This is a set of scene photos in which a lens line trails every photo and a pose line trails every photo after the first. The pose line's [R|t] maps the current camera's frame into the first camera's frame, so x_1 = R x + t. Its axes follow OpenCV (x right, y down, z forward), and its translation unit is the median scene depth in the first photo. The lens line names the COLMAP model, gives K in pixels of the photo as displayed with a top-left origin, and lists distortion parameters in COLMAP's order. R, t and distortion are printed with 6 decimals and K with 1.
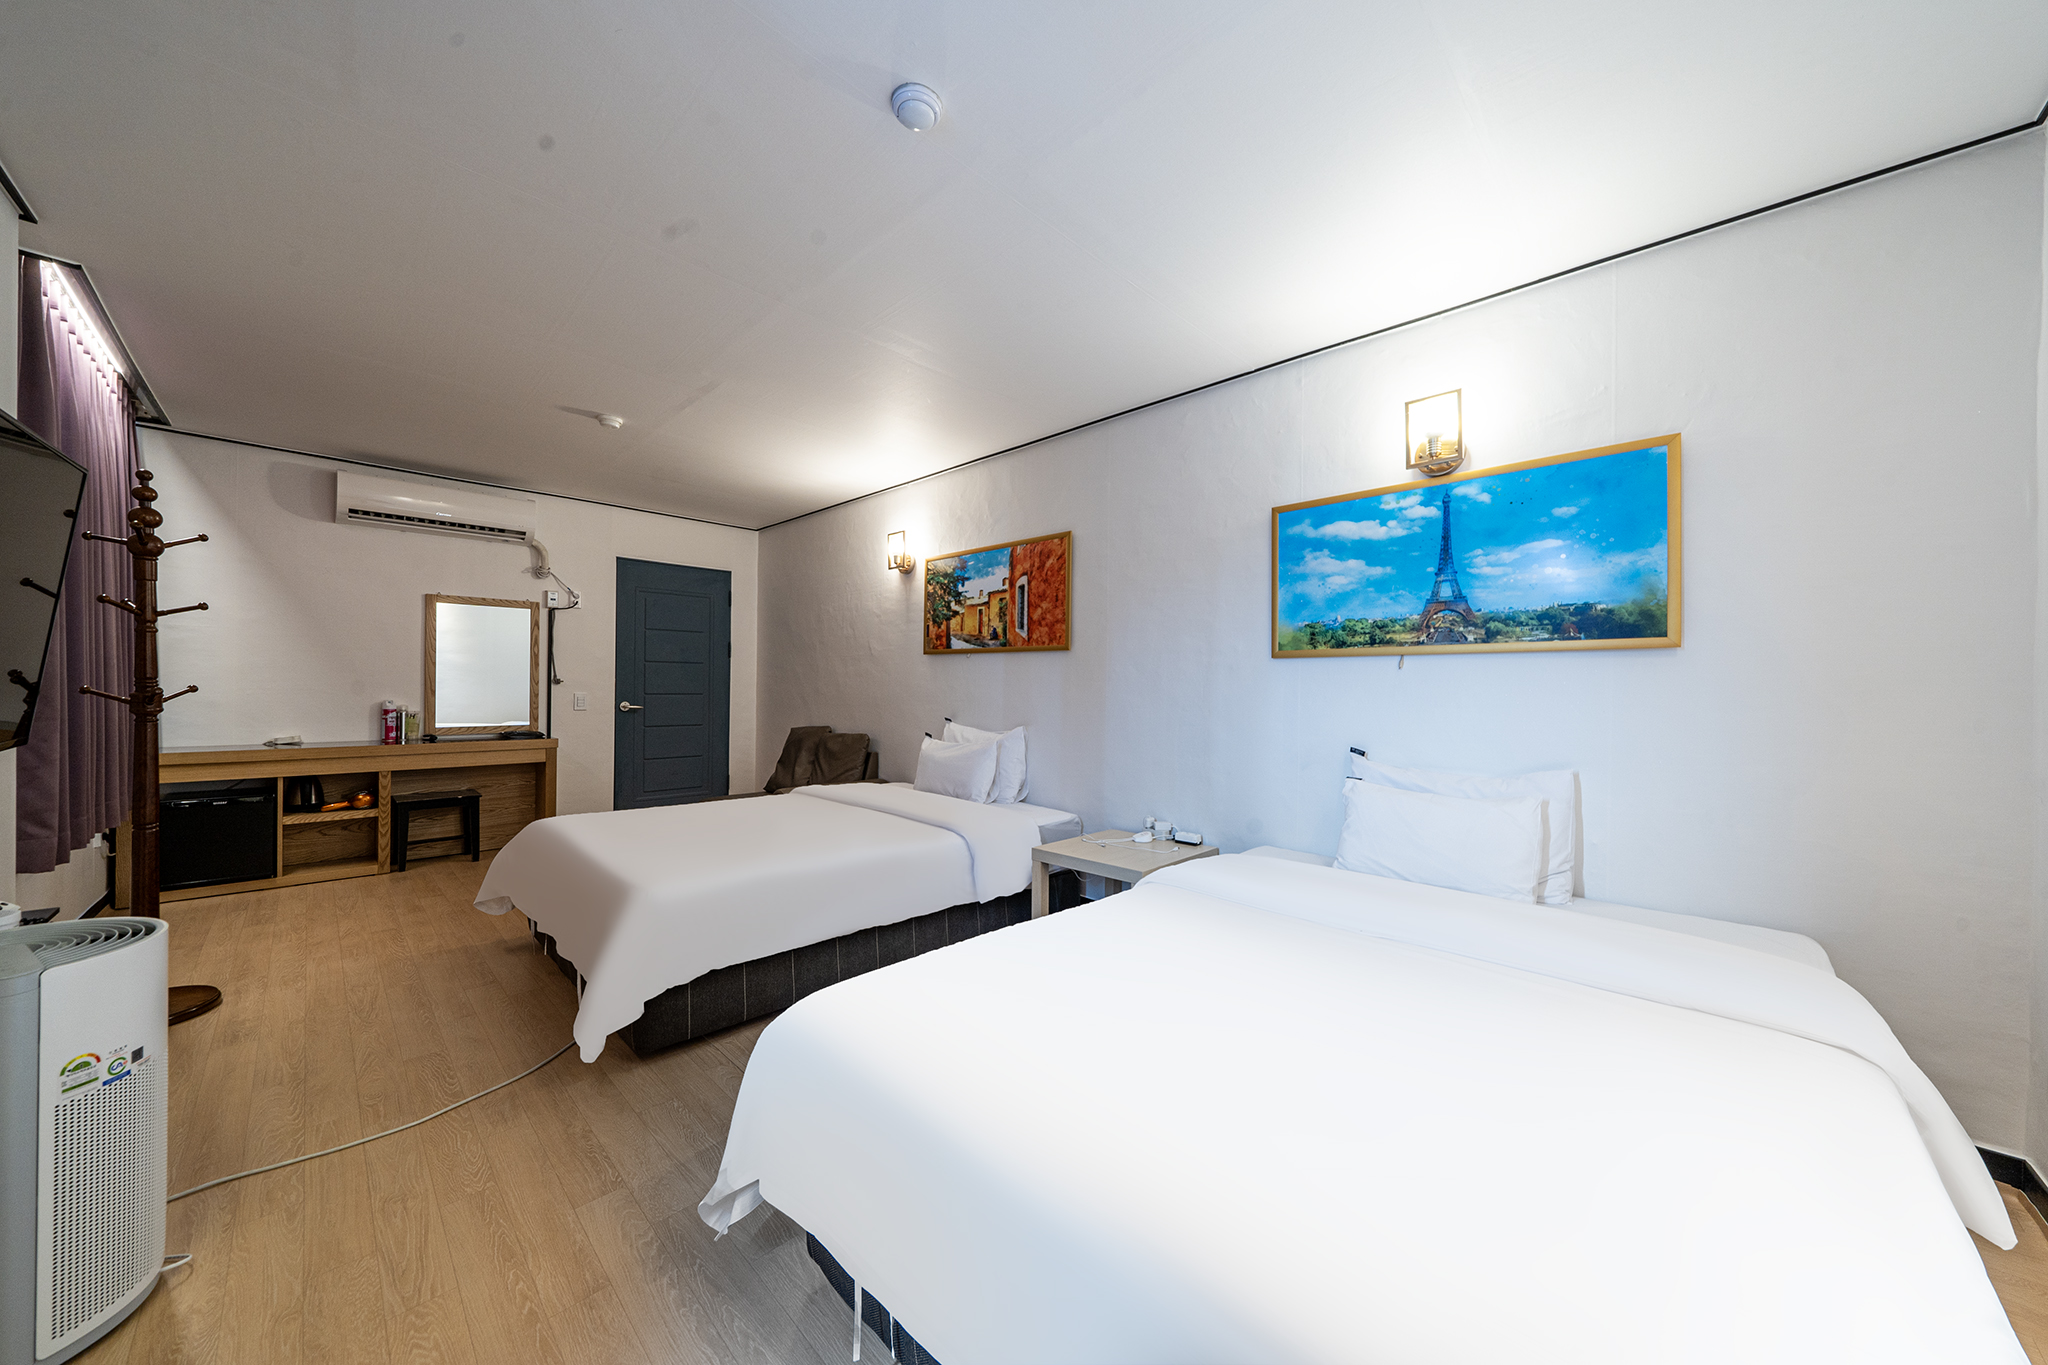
lens RADIAL K [[701.8, 0, 1026.4], [0, 701.8, 685.8], [0, 0, 1]] dist [-0.005221, 0.000220]
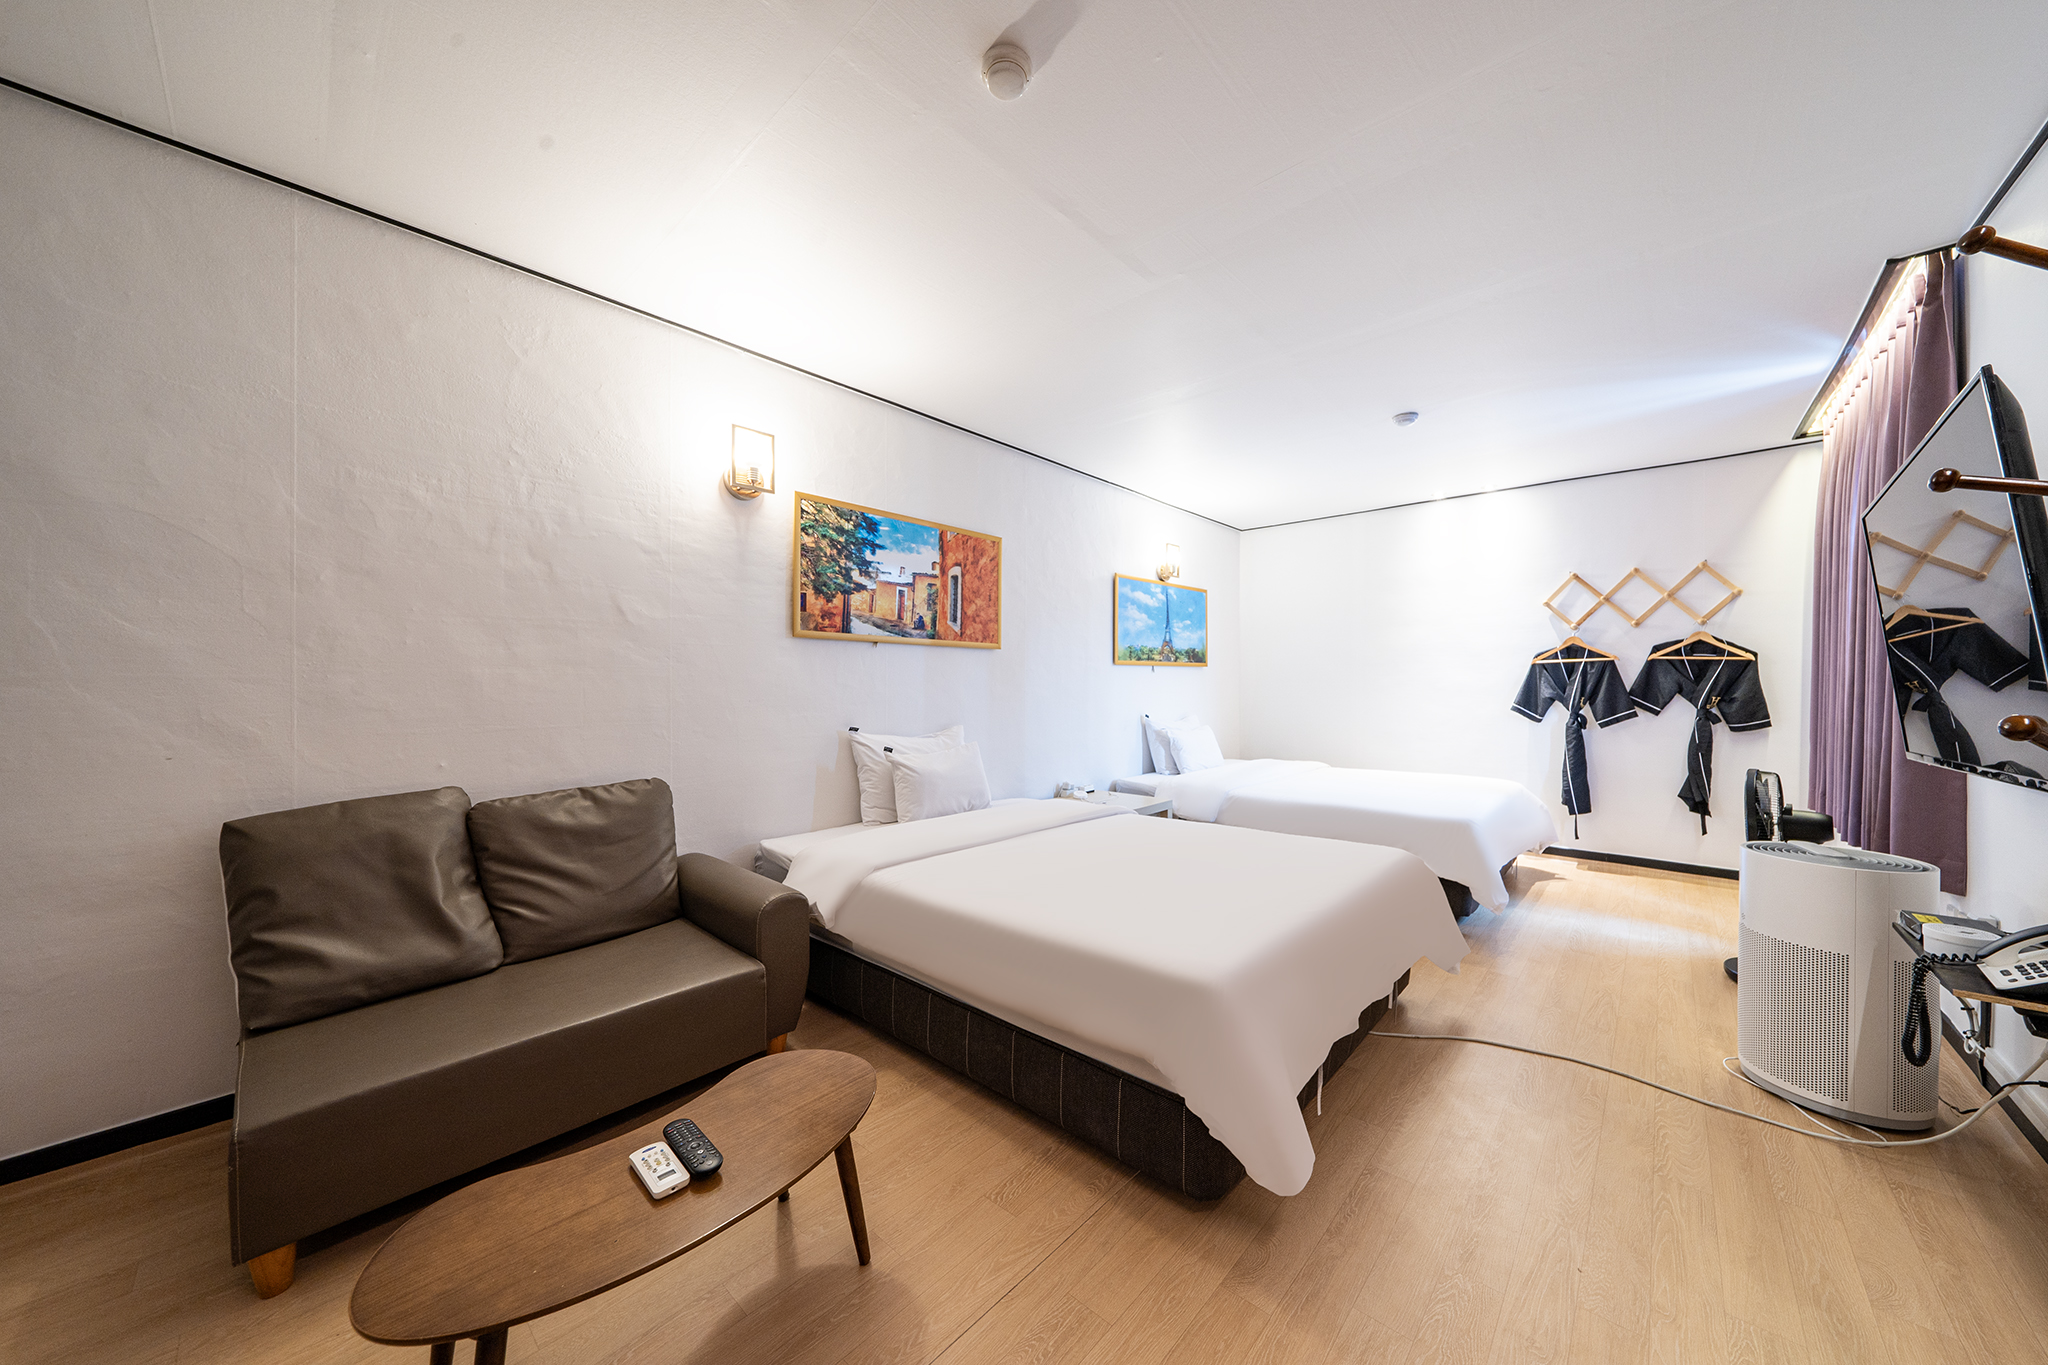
lens RADIAL K [[701.8, 0, 1039.8], [0, 701.8, 689.4], [0, 0, 1]] dist [-0.005221, 0.000220]
pose [[-0.041287, -0.023836, 0.998863, -0.949211], [-0.008251, 0.999689, 0.023515, -0.014105], [-0.999113, -0.007271, -0.041471, 0.921363]]
